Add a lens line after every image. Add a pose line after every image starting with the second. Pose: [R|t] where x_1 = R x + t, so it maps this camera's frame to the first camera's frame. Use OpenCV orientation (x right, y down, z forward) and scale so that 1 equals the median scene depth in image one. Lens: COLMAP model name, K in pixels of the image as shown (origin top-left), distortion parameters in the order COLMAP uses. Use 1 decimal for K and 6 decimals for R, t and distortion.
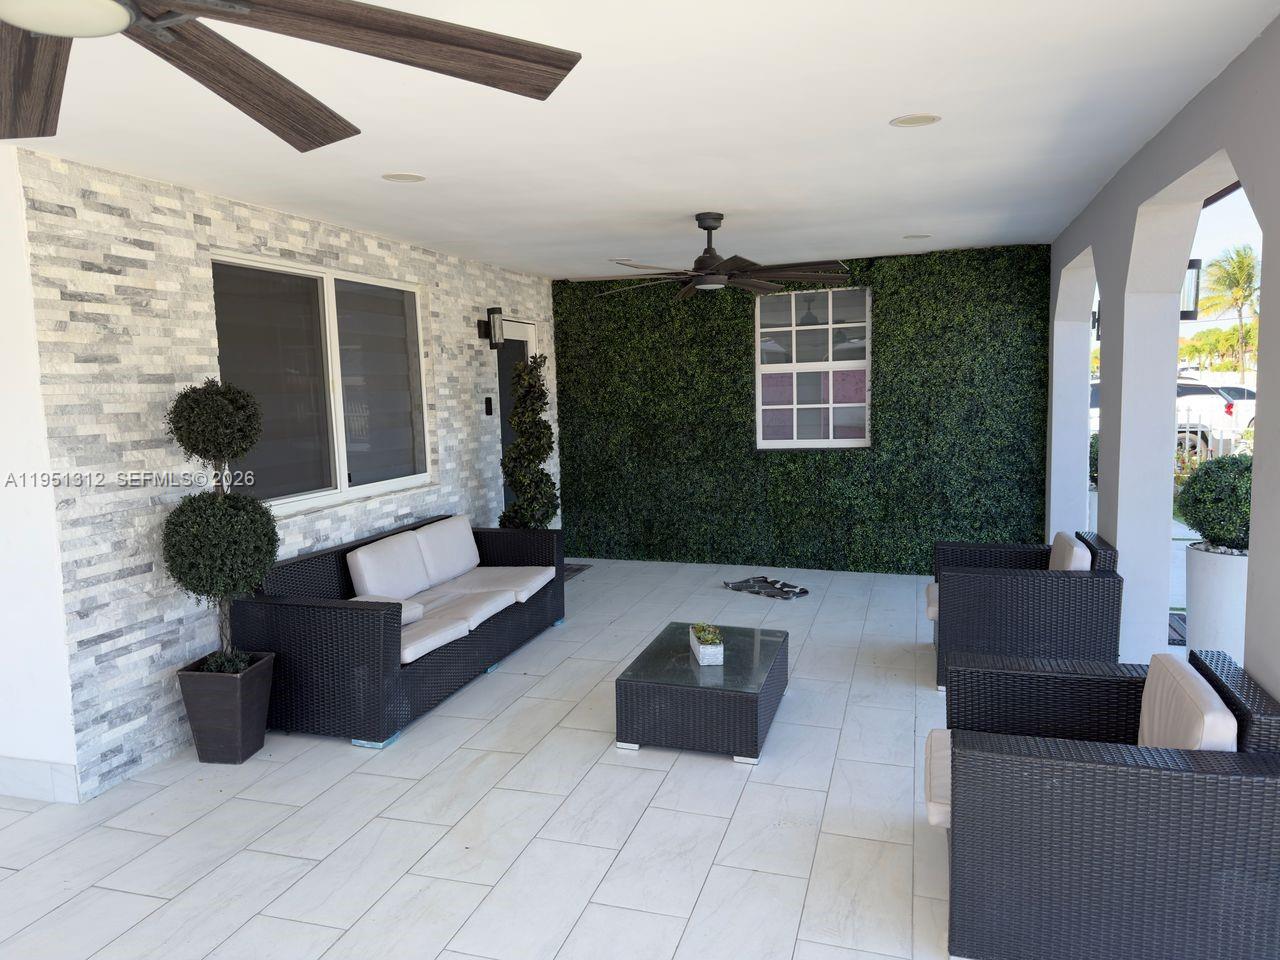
lens RADIAL K [[899.3, 0, 646.4], [0, 899.3, 480.4], [0, 0, 1]] dist [0.079559, -0.090795]
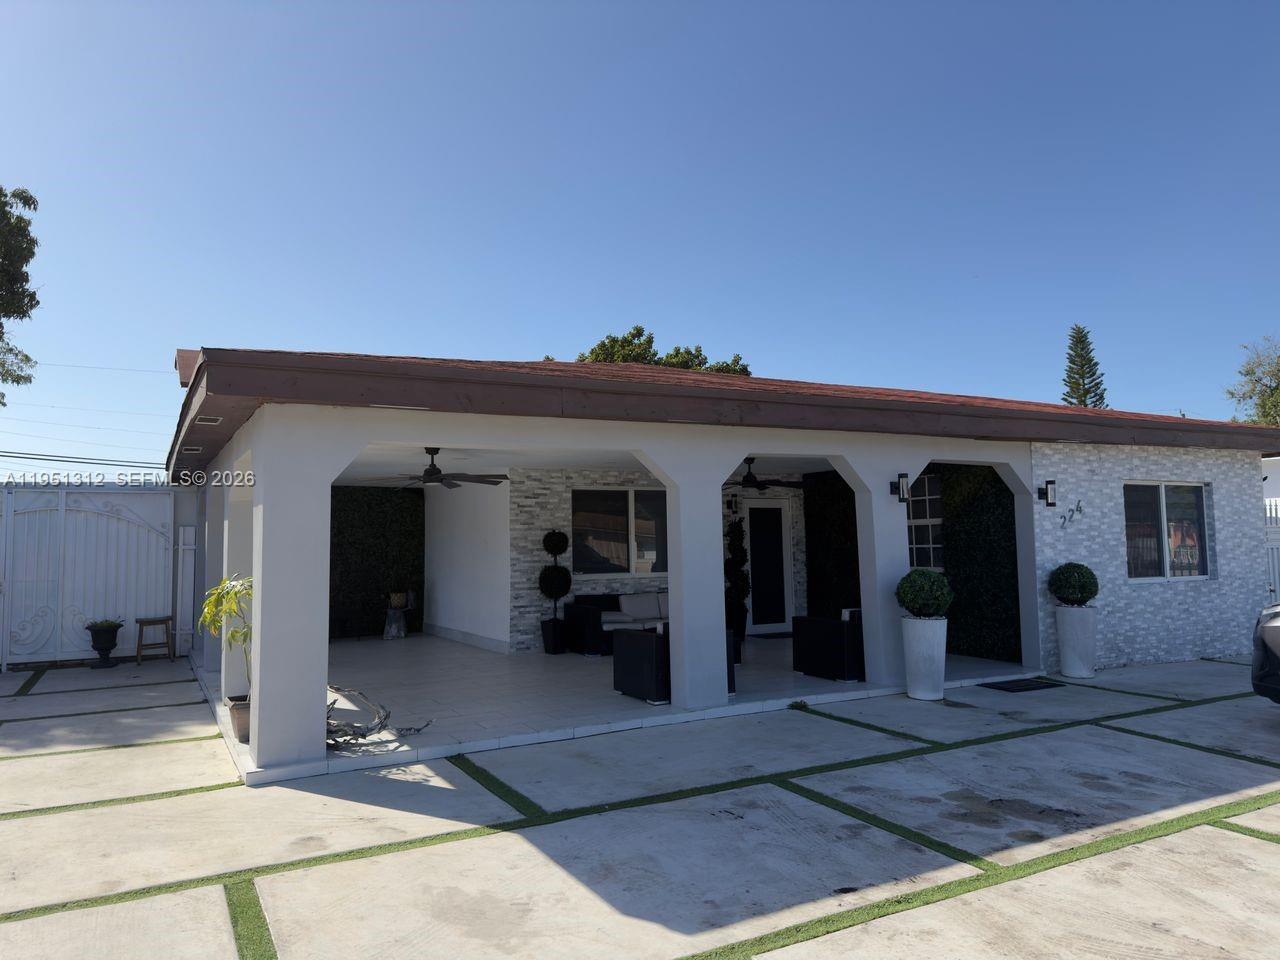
lens RADIAL K [[899.3, 0, 652.3], [0, 899.3, 475.4], [0, 0, 1]] dist [0.079559, -0.090795]
pose [[0.717813, -0.039343, -0.695123, 1.804360], [-0.077344, 0.987716, -0.135773, 0.095105], [0.691926, 0.151223, 0.705953, -0.936627]]
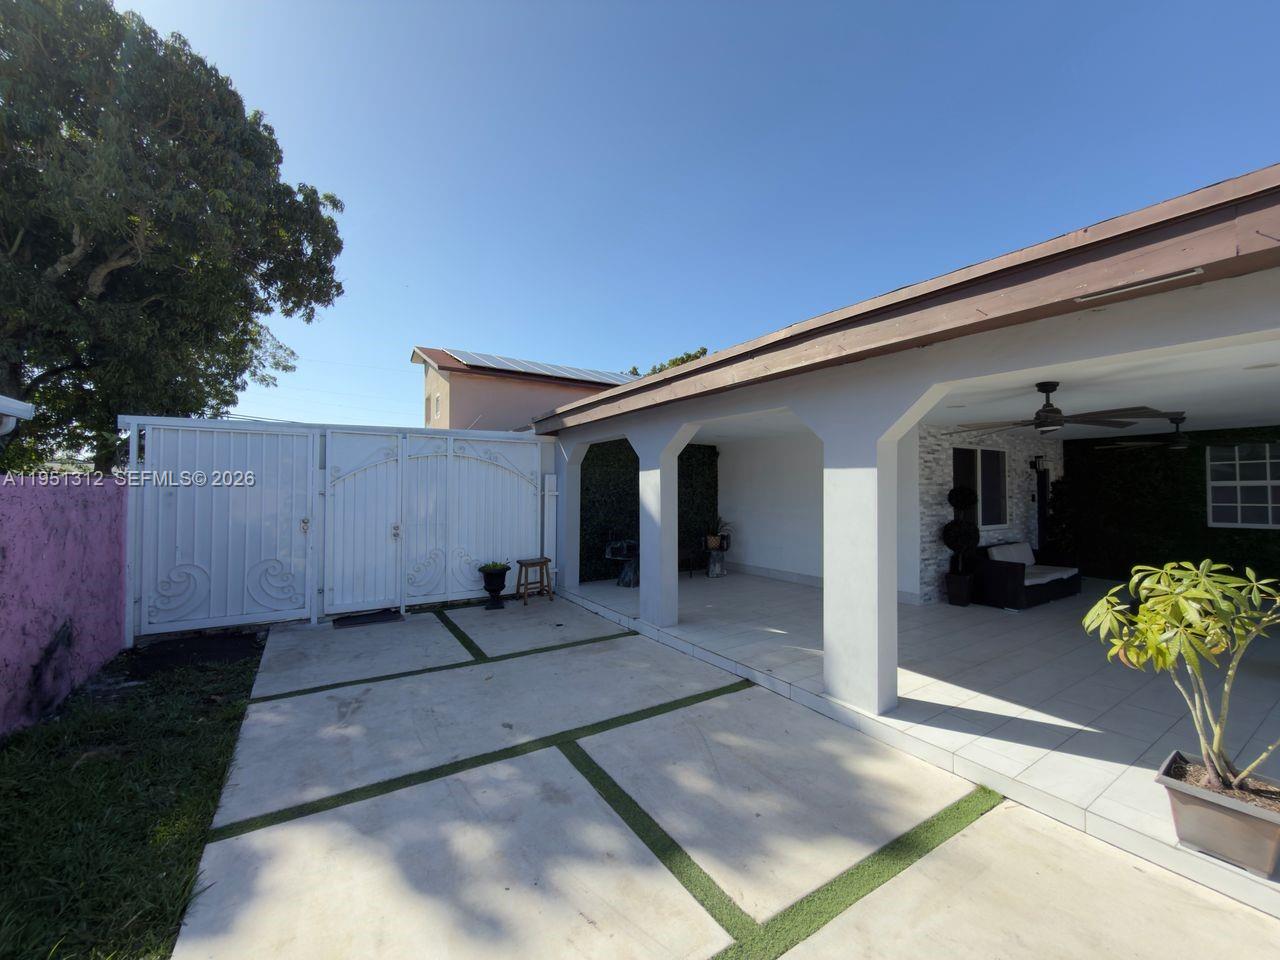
lens RADIAL K [[511.4, 0, 642.4], [0, 511.4, 478.8], [0, 0, 1]] dist [0.002900, 0.000758]
pose [[0.759884, 0.012295, -0.649942, -0.139198], [-0.090543, 0.992077, -0.087092, 0.118832], [0.643722, 0.125028, 0.754977, -1.025877]]
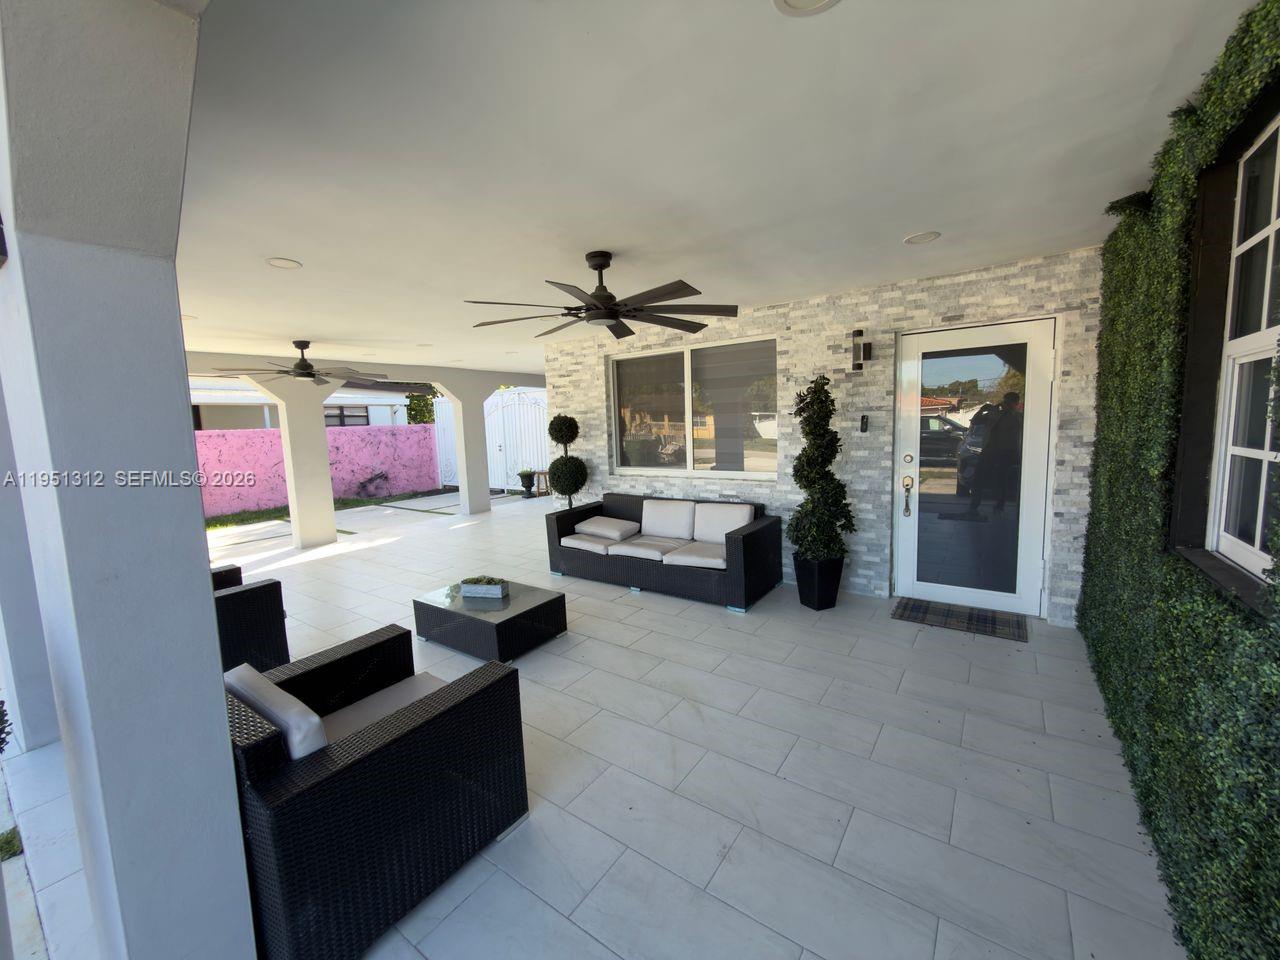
lens RADIAL K [[511.4, 0, 638.4], [0, 511.4, 475.4], [0, 0, 1]] dist [0.002900, 0.000758]
pose [[-0.321236, 0.133106, -0.937598, 0.796841], [-0.059649, 0.985263, 0.160309, -0.168705], [0.945119, 0.107424, -0.308562, 1.537463]]
